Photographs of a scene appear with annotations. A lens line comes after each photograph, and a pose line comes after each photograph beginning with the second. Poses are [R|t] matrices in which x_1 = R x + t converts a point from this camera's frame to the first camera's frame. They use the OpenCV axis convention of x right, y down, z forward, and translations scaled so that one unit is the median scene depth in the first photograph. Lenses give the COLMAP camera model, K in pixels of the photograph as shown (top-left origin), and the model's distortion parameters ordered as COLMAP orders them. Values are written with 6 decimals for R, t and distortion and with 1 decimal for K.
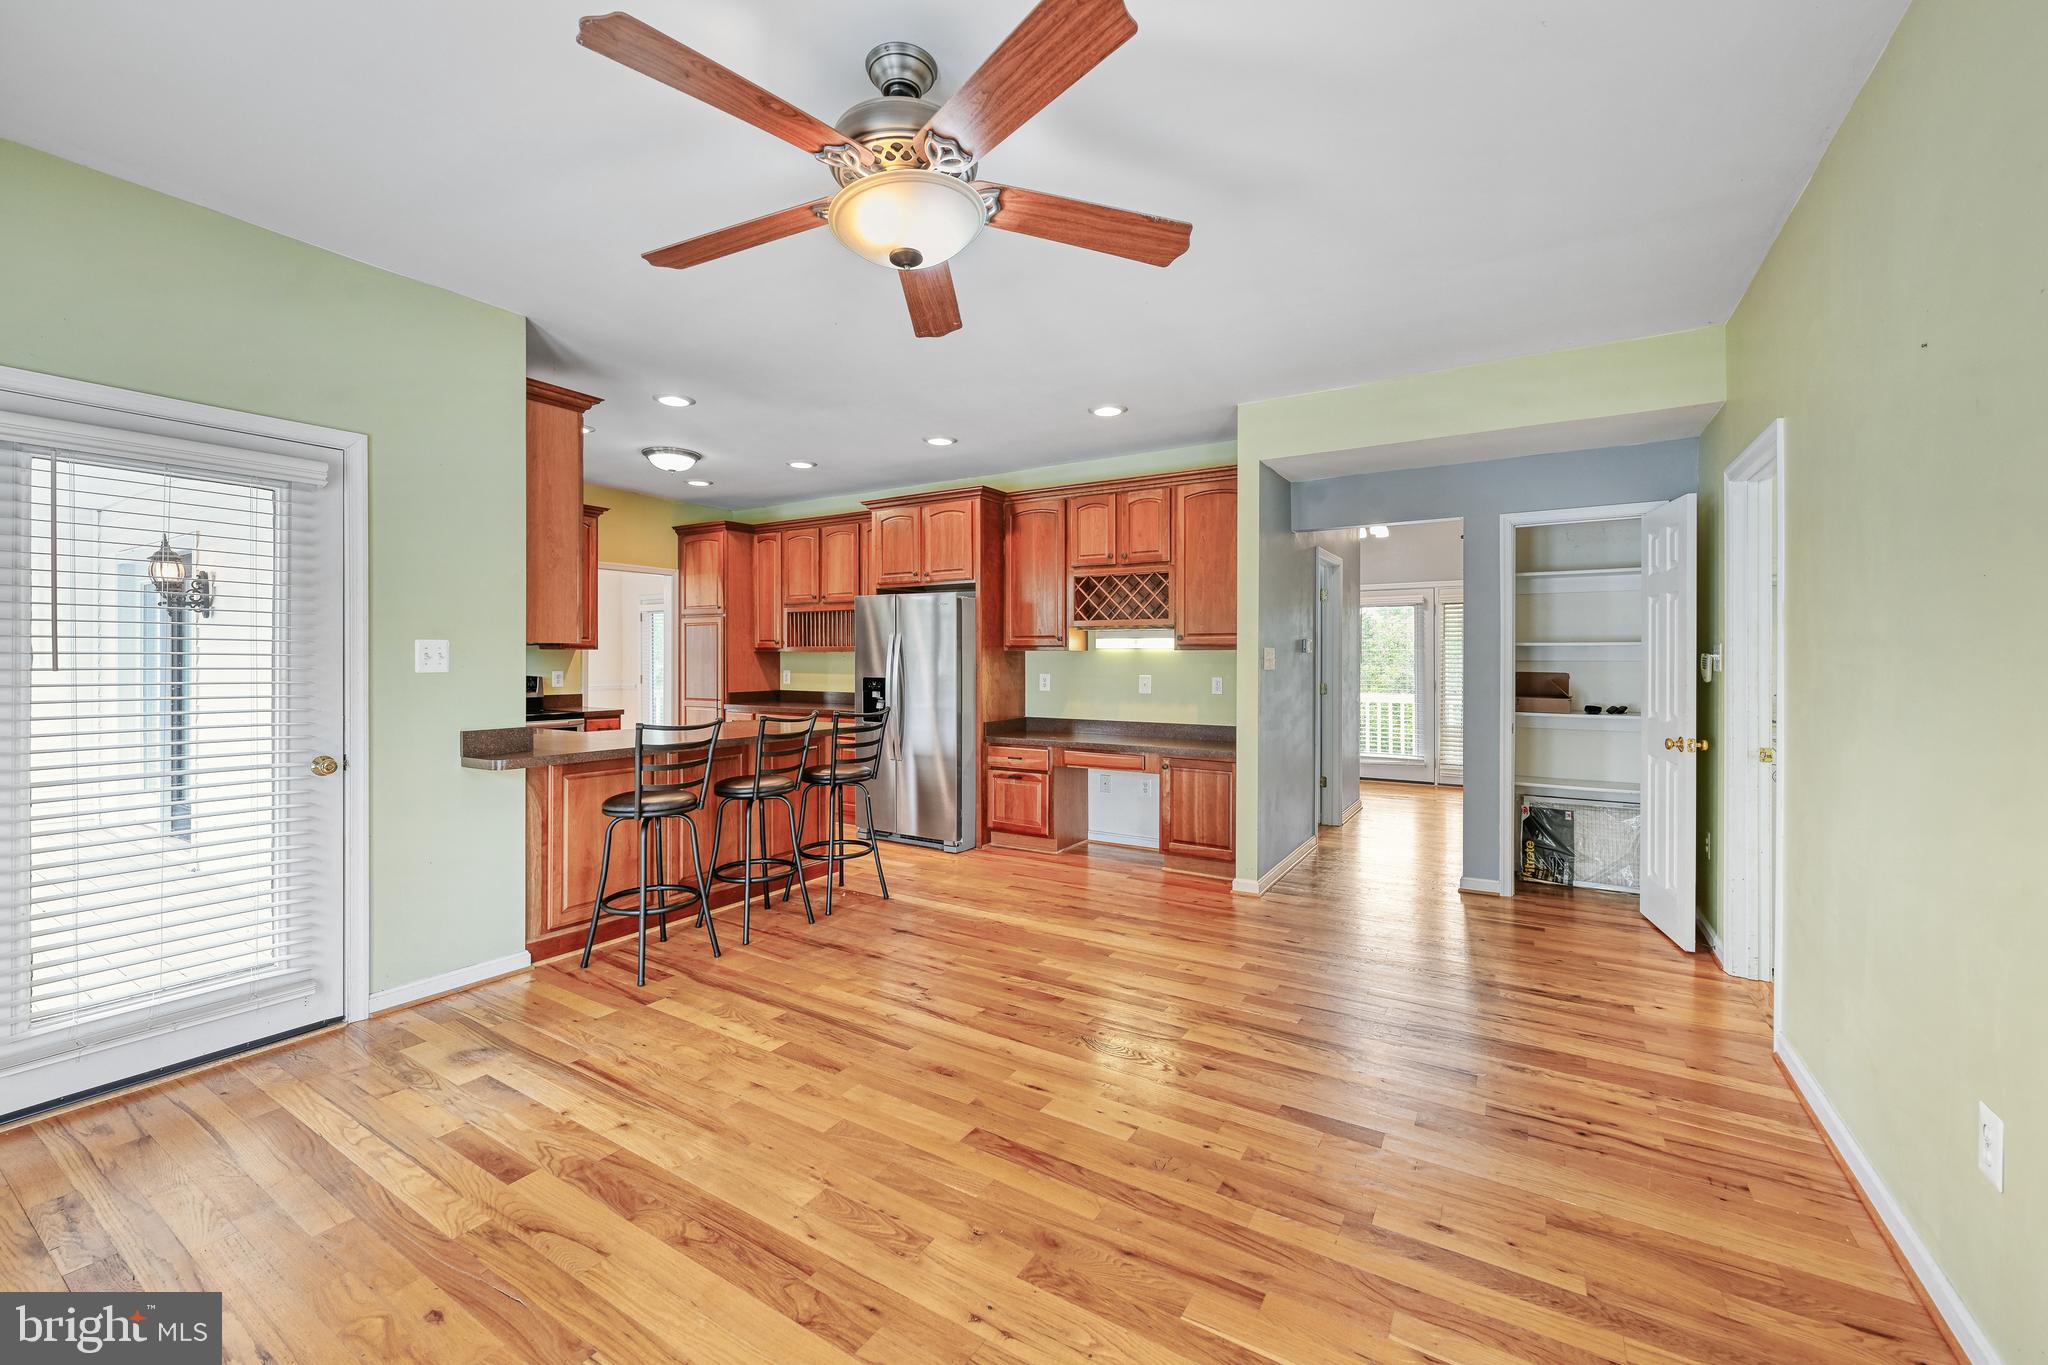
lens RADIAL K [[824.8, 0, 1011.7], [0, 824.8, 659.5], [0, 0, 1]] dist [0.000357, 0.000229]
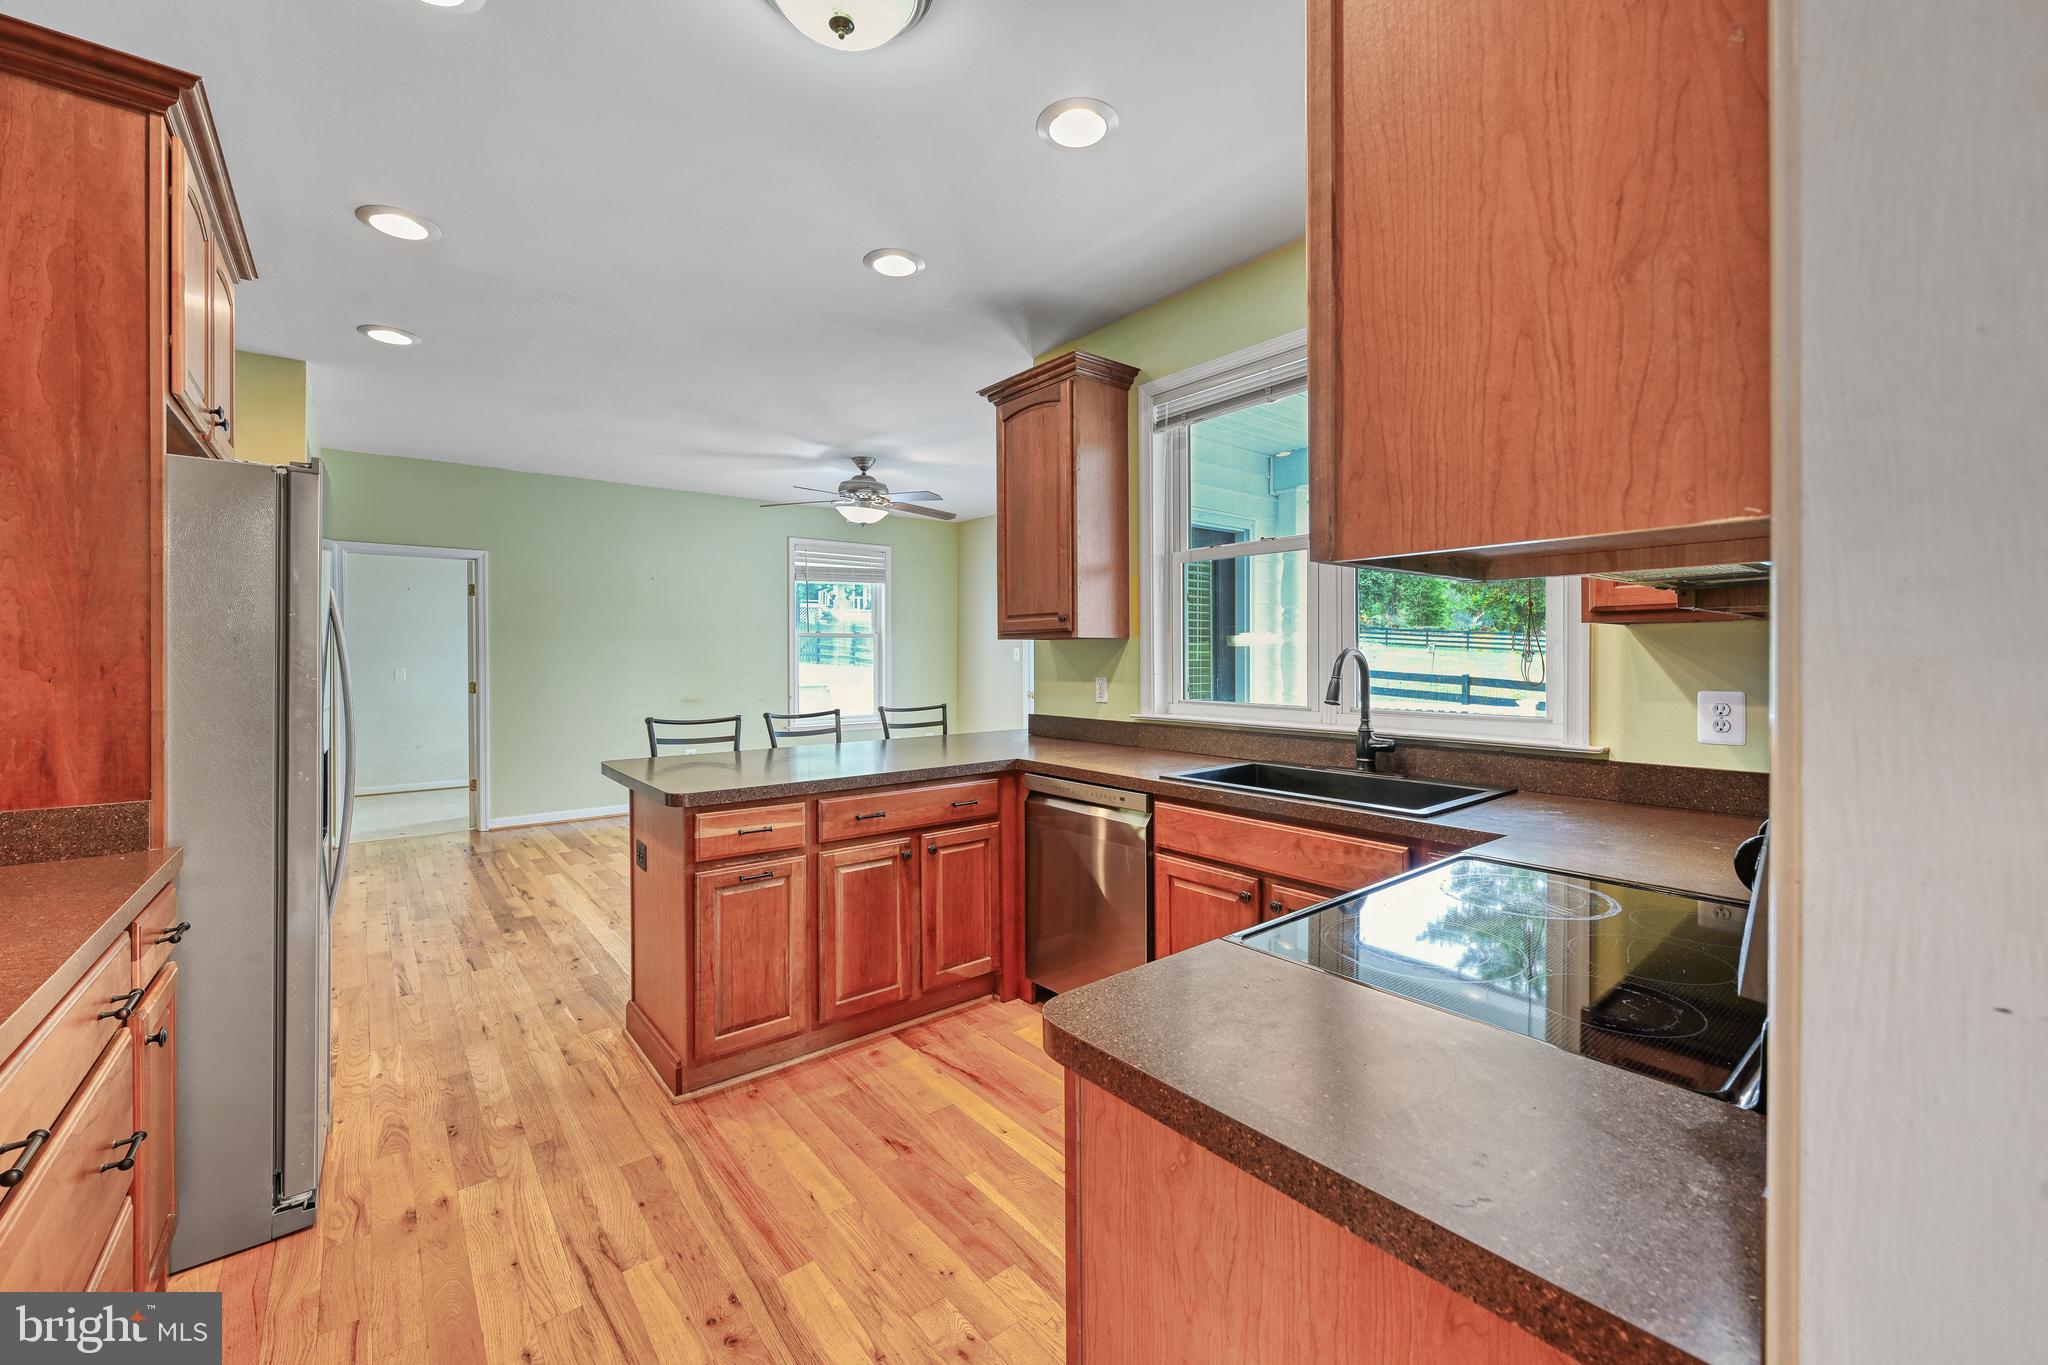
lens RADIAL K [[811.5, 0, 1020.0], [0, 811.5, 660.8], [0, 0, 1]] dist [-0.001497, 0.000027]
pose [[-0.946825, -0.000457, 0.321750, -0.716420], [0.001658, 0.999979, 0.006301, -0.000554], [-0.321746, 0.006500, -0.946804, 1.592021]]
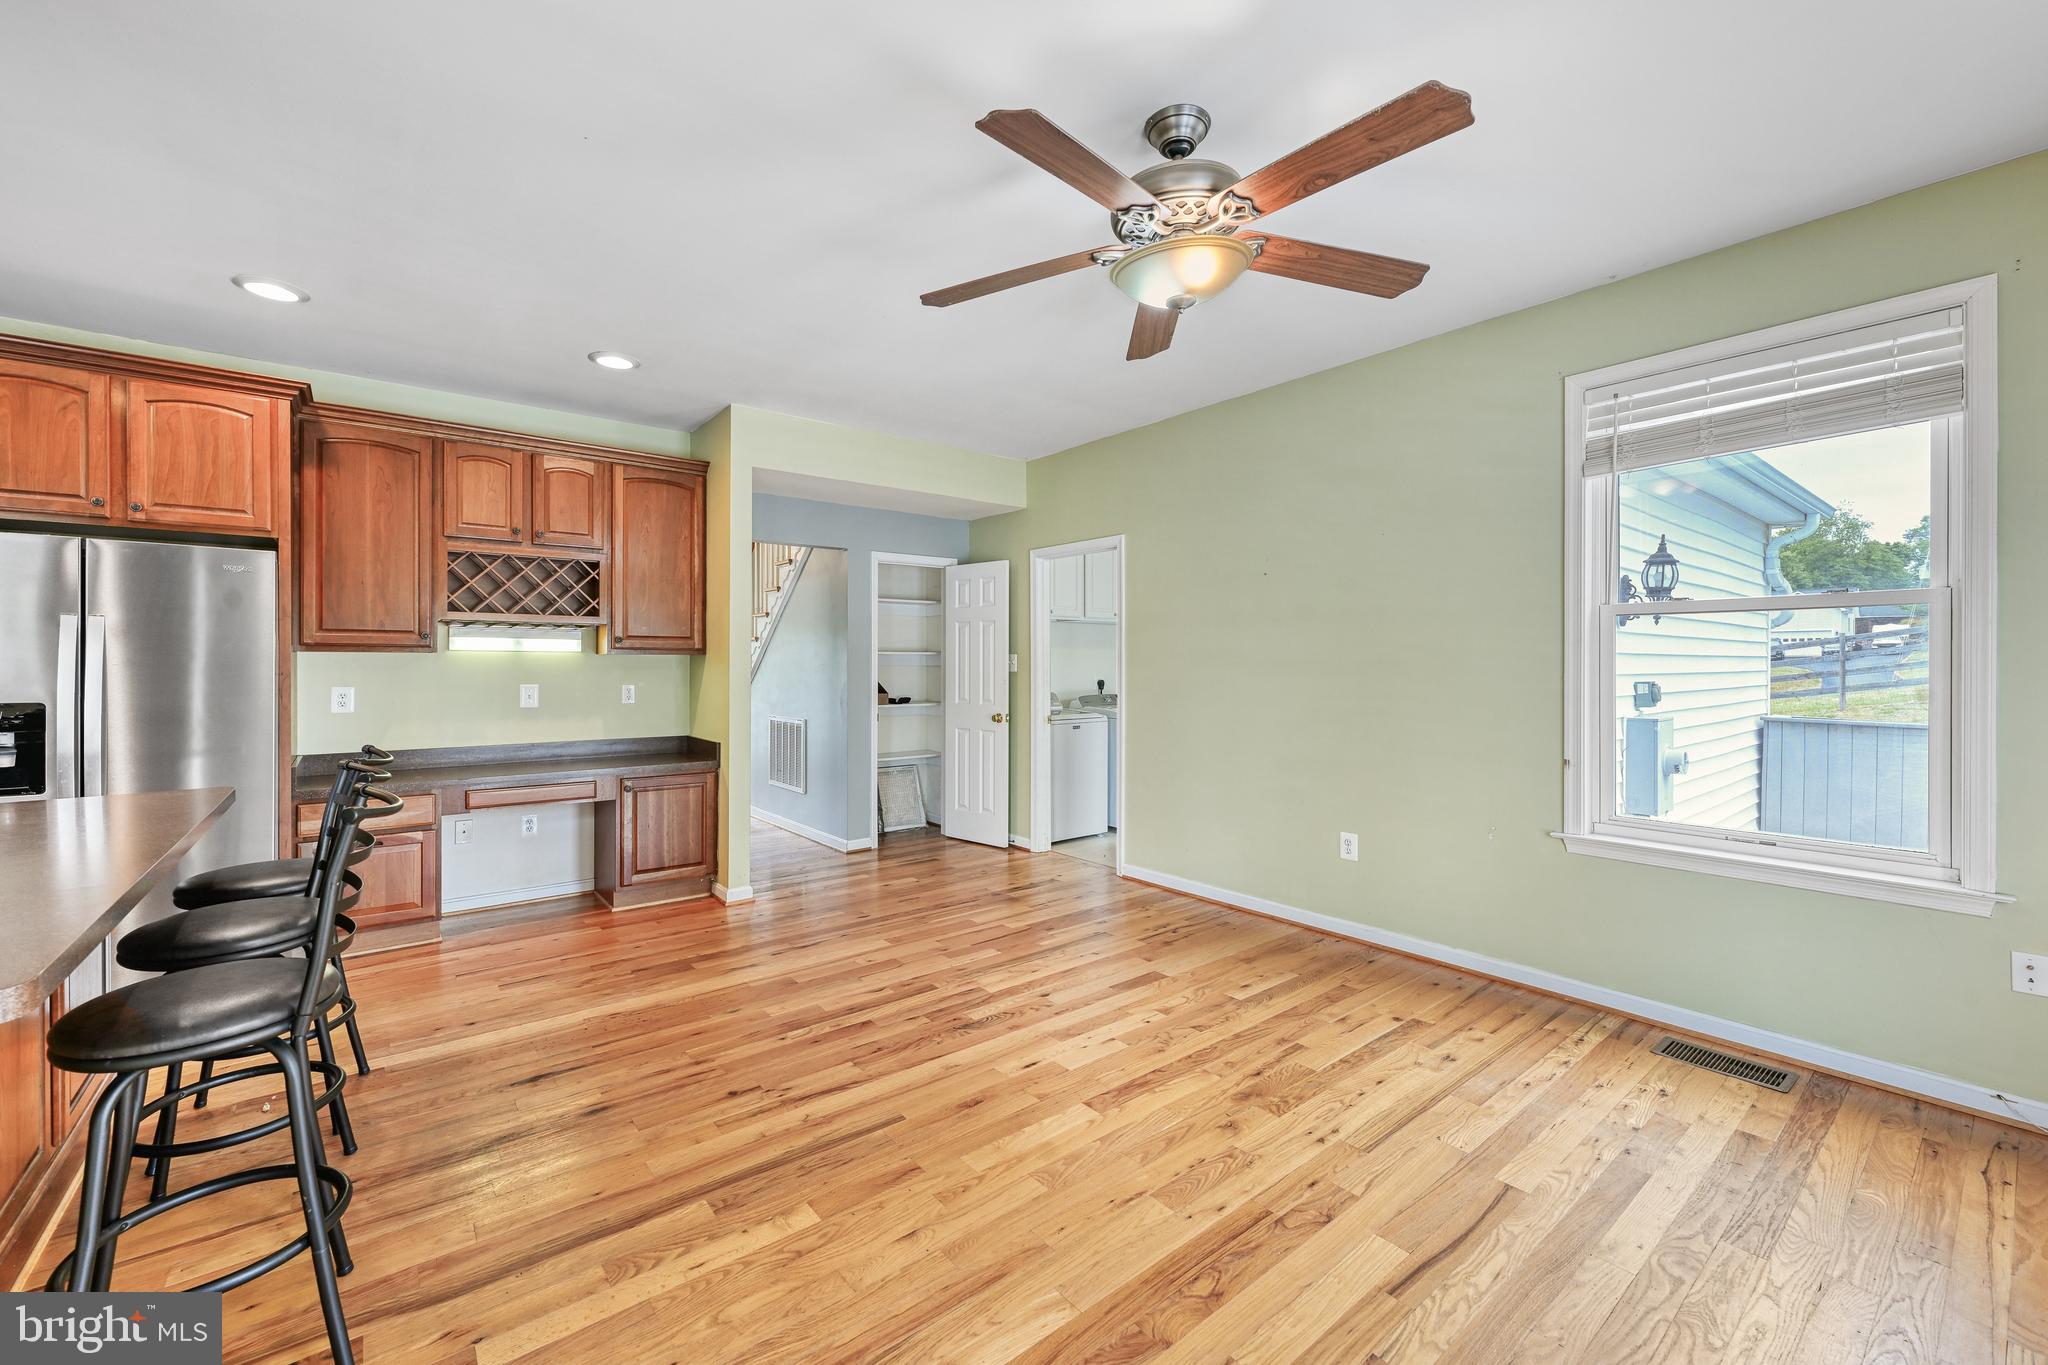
lens RADIAL K [[824.8, 0, 1011.7], [0, 824.8, 659.5], [0, 0, 1]] dist [0.000357, 0.000229]
pose [[0.332250, 0.005393, 0.943176, -0.547151], [0.001461, 0.999980, -0.006232, 0.000470], [-0.943190, 0.003448, 0.332236, 0.368963]]
